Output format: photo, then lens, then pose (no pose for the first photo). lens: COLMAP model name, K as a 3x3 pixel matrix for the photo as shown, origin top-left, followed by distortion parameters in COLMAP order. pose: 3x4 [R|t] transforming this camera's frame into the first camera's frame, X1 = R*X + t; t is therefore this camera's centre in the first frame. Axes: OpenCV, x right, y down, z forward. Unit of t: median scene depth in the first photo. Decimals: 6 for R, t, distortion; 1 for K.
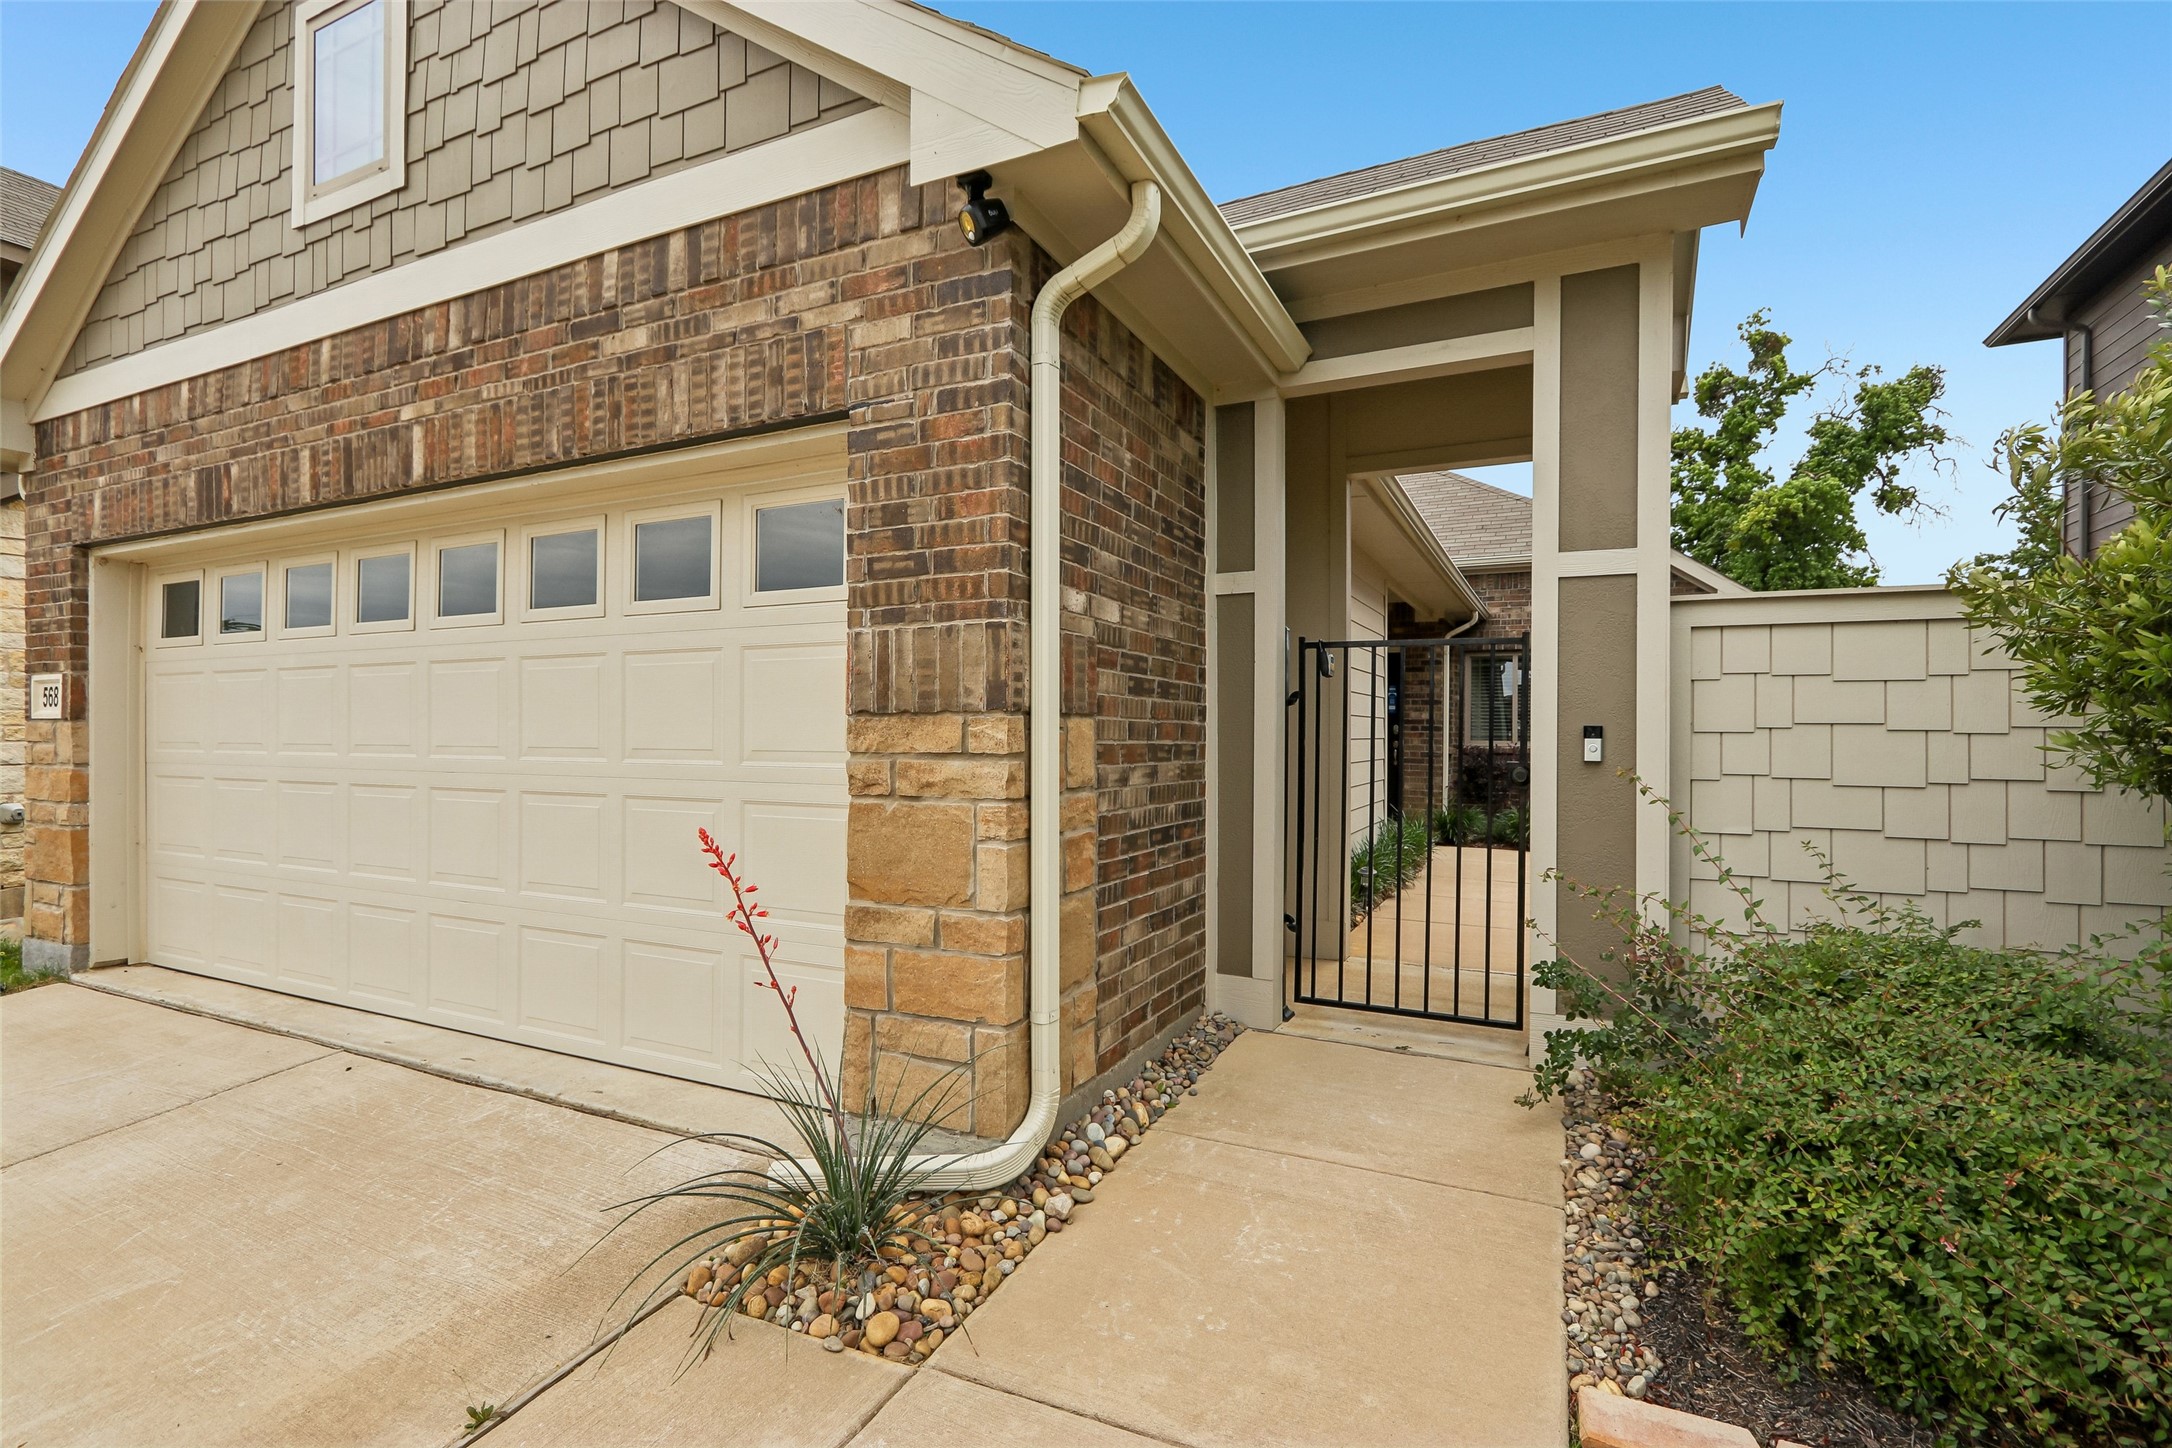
lens RADIAL K [[1025.4, 0, 1054.2], [0, 1025.4, 750.2], [0, 0, 1]] dist [0.005358, 0.001659]
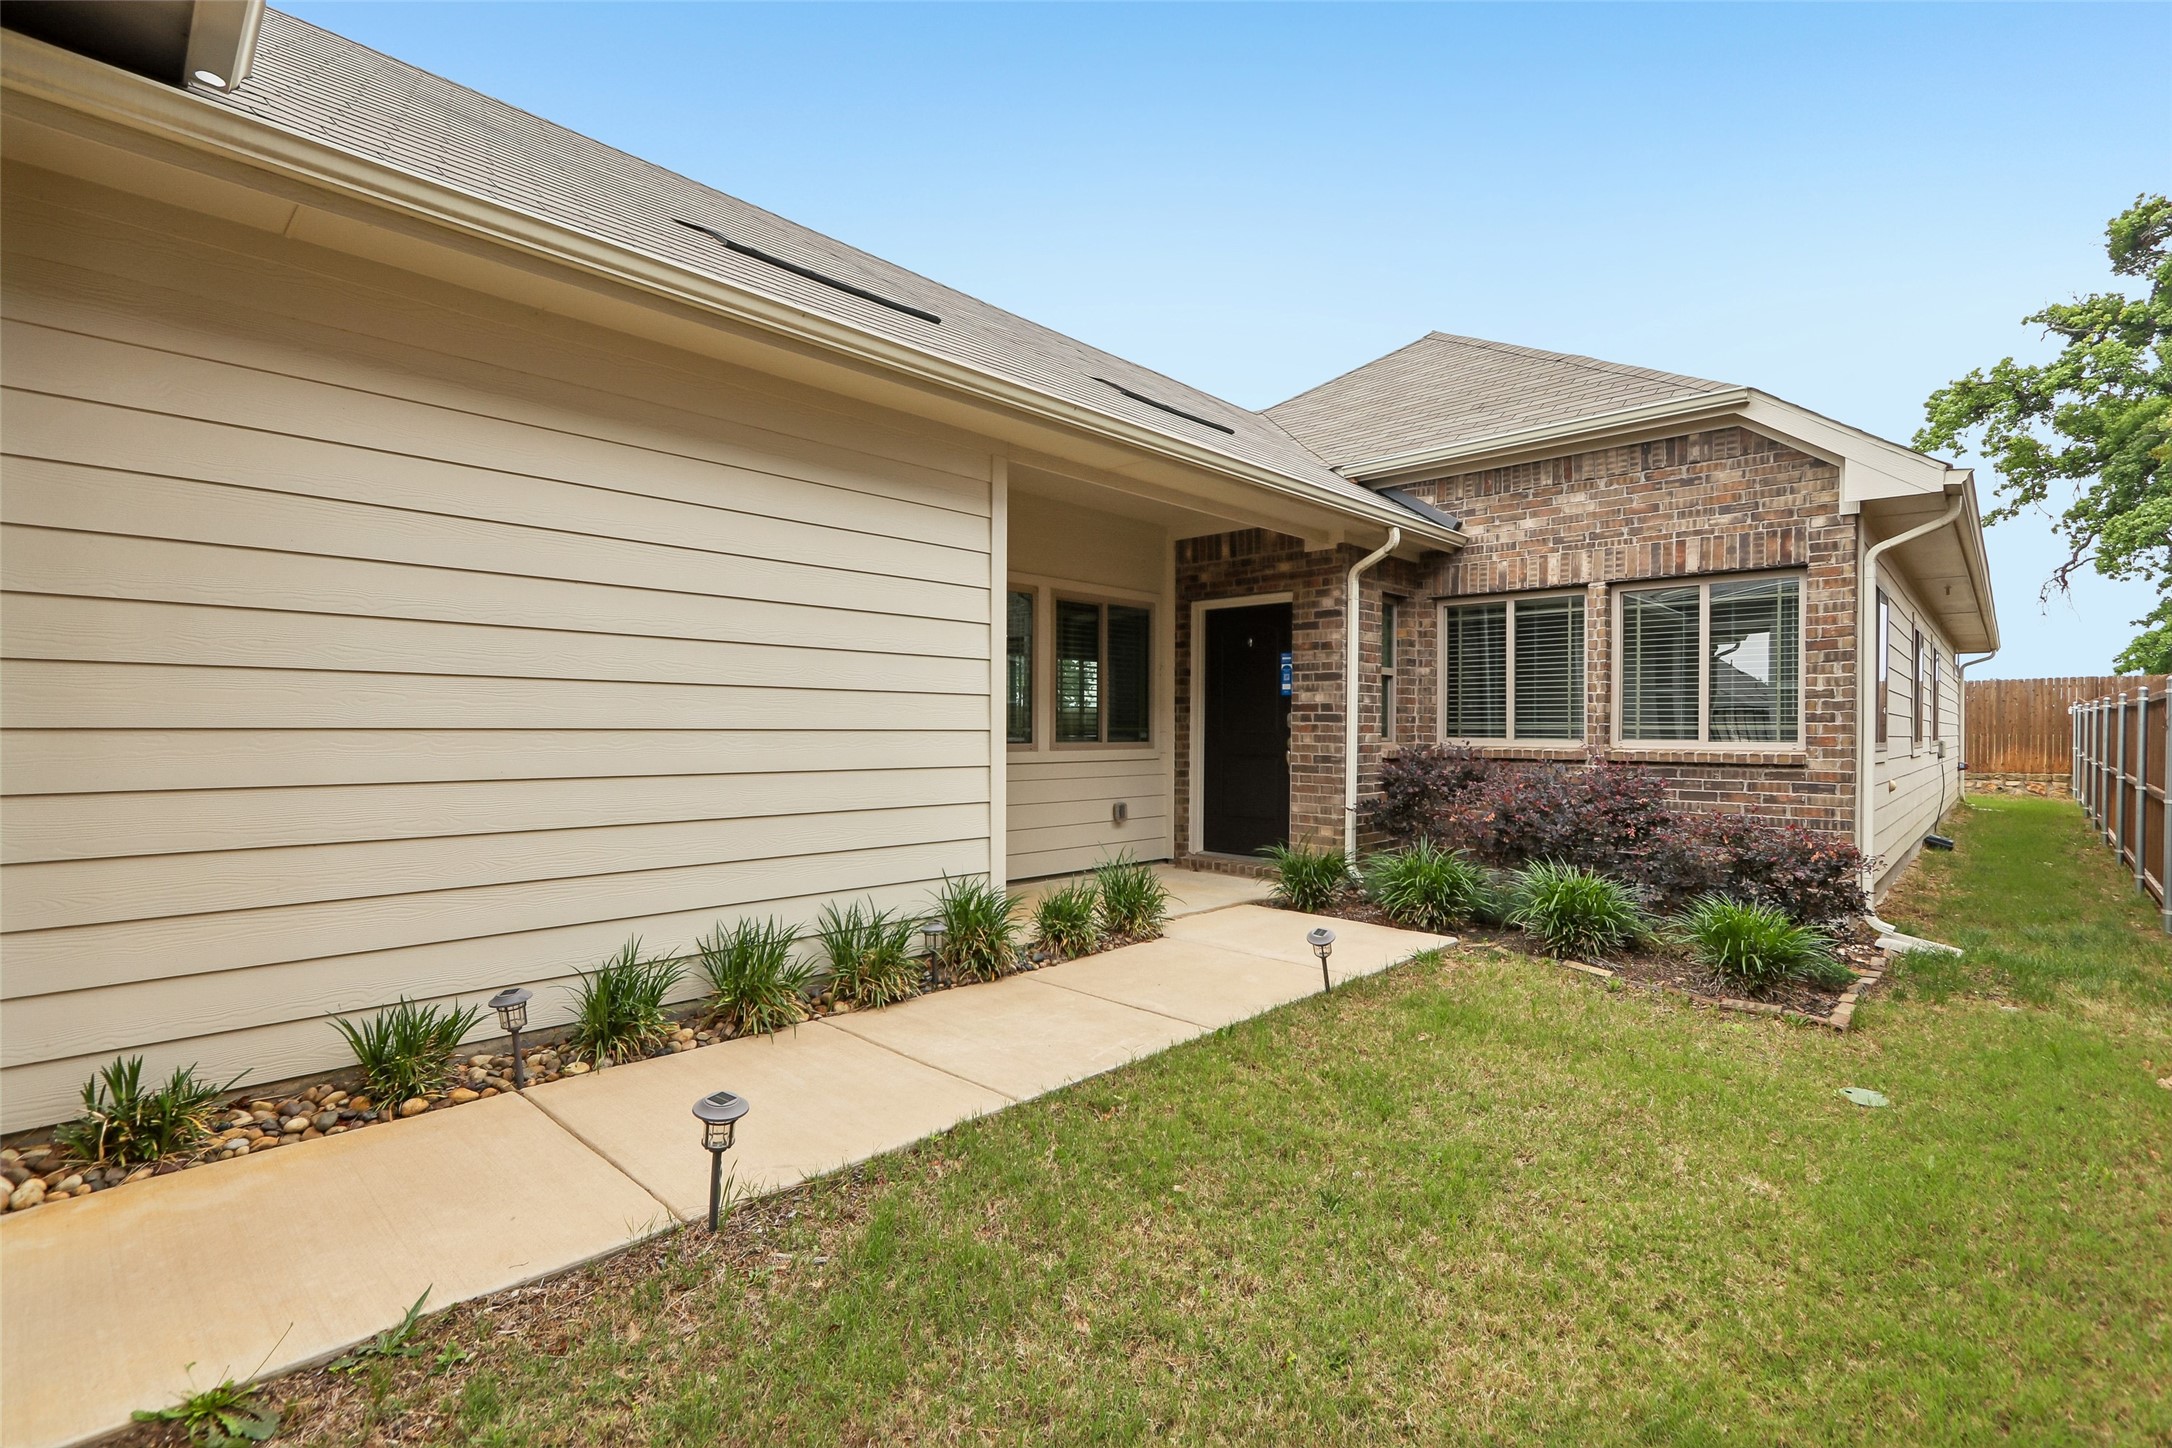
lens RADIAL K [[1025.4, 0, 1069.4], [0, 1025.4, 755.8], [0, 0, 1]] dist [0.005358, 0.001659]
pose [[0.962084, 0.003607, -0.272731, 0.199530], [-0.001099, 0.999956, 0.009351, -0.001867], [0.272753, -0.008697, 0.962045, 0.179733]]
